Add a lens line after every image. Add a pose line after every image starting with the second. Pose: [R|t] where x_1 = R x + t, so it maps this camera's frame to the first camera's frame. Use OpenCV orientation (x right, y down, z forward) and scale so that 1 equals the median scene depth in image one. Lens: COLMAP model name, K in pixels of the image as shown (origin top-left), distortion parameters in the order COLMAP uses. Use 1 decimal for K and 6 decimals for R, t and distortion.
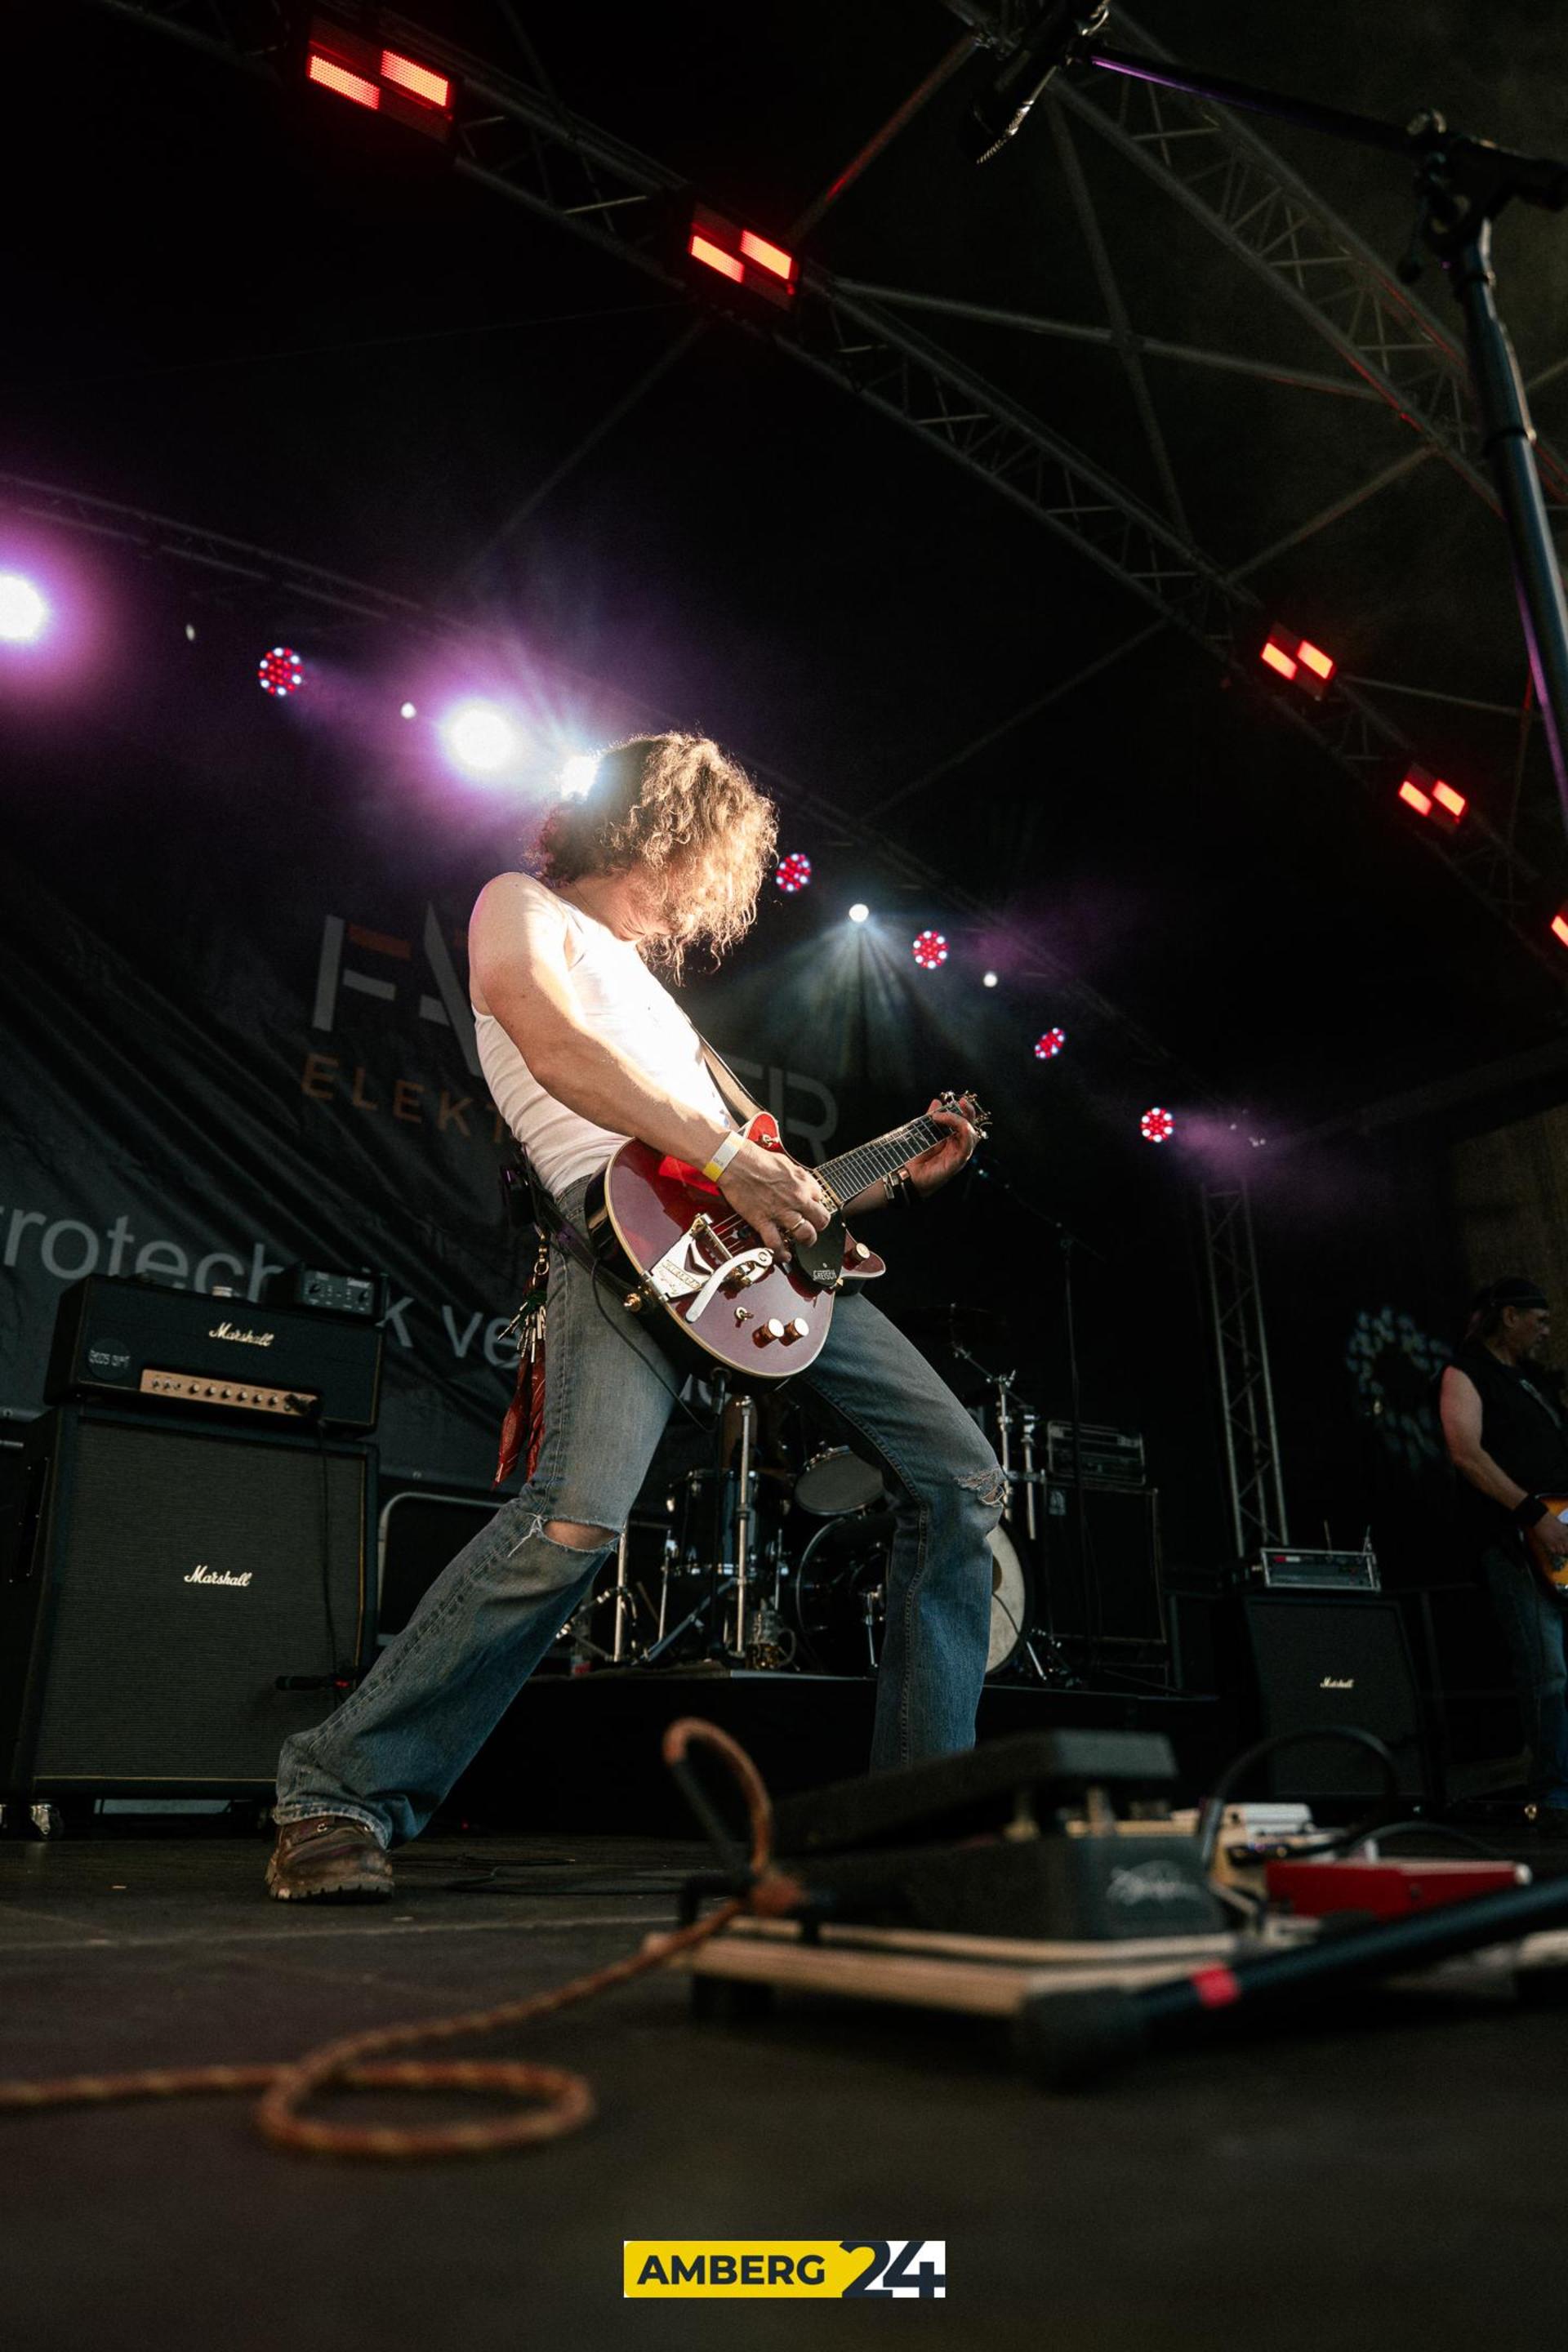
lens RADIAL K [[1622.4, 0, 759.2], [0, 1622.4, 1174.1], [0, 0, 1]] dist [-0.035021, -0.000456]
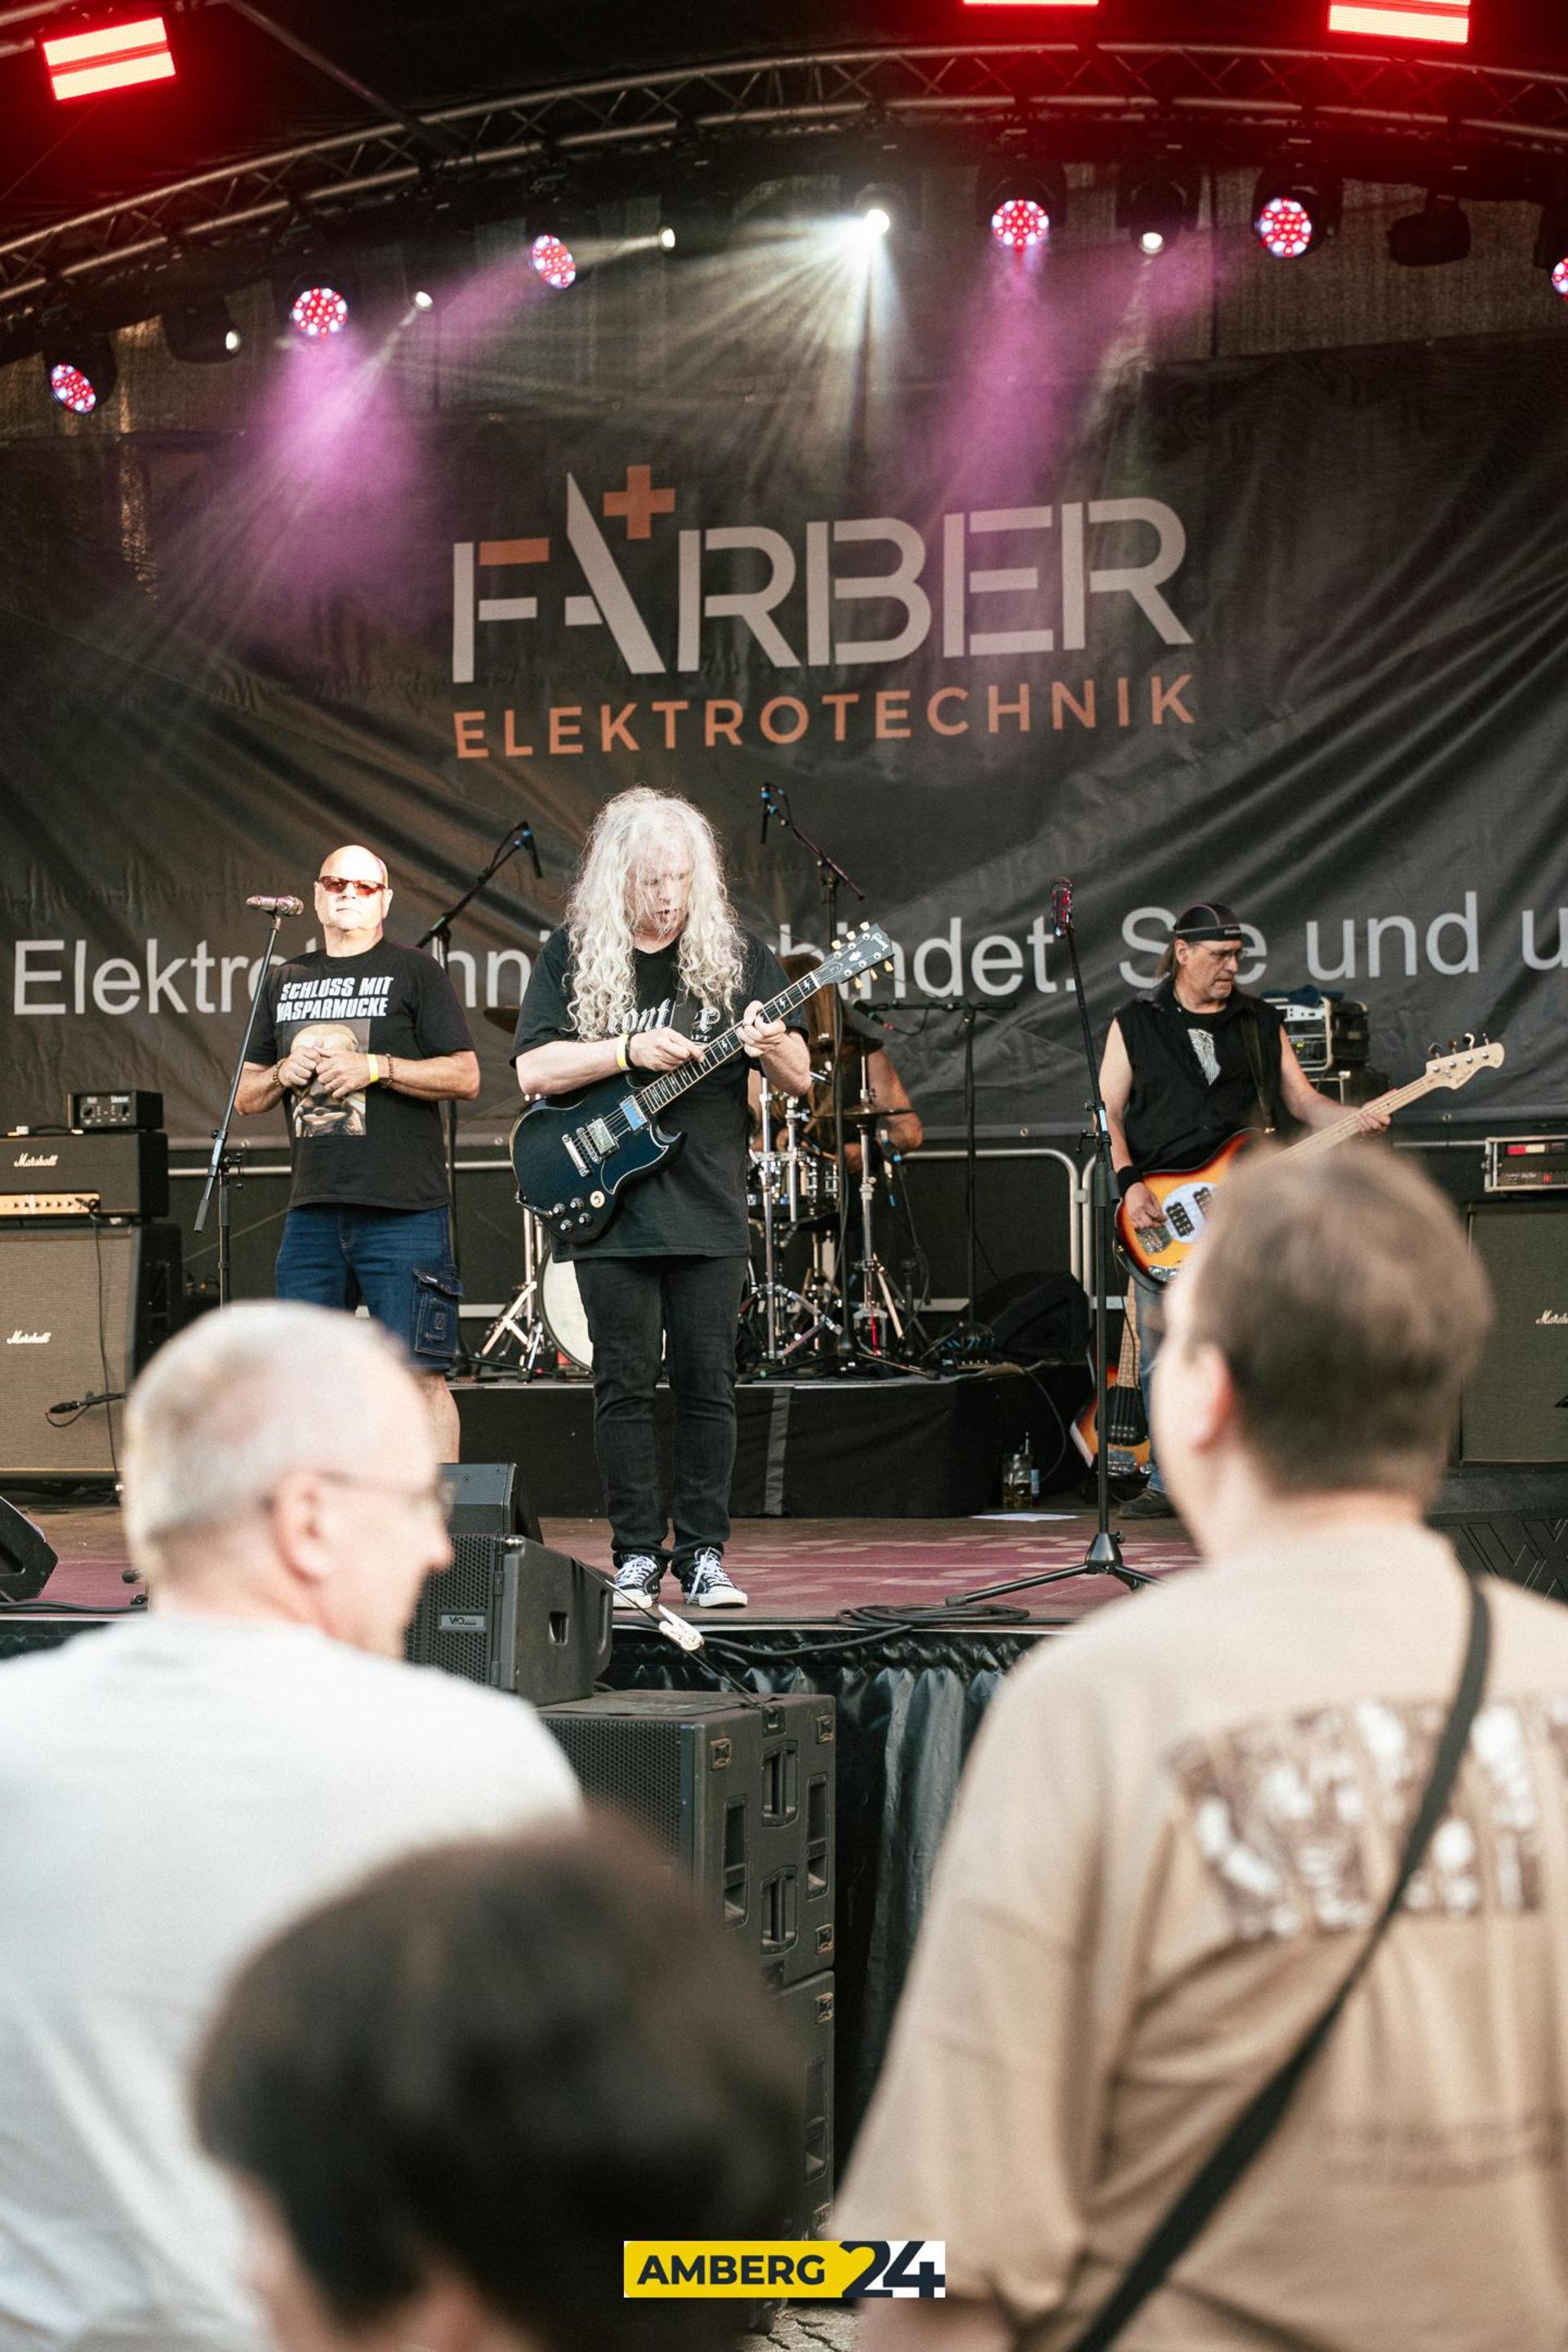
lens RADIAL K [[4072.3, 0, 813.5], [0, 4072.3, 1252.9], [0, 0, 1]] dist [-0.060601, 0.000000]
pose [[0.583672, -0.023938, -0.811637, 1.726798], [0.310785, 0.930039, 0.196064, -0.179391], [0.750160, -0.366681, 0.550277, -0.249612]]
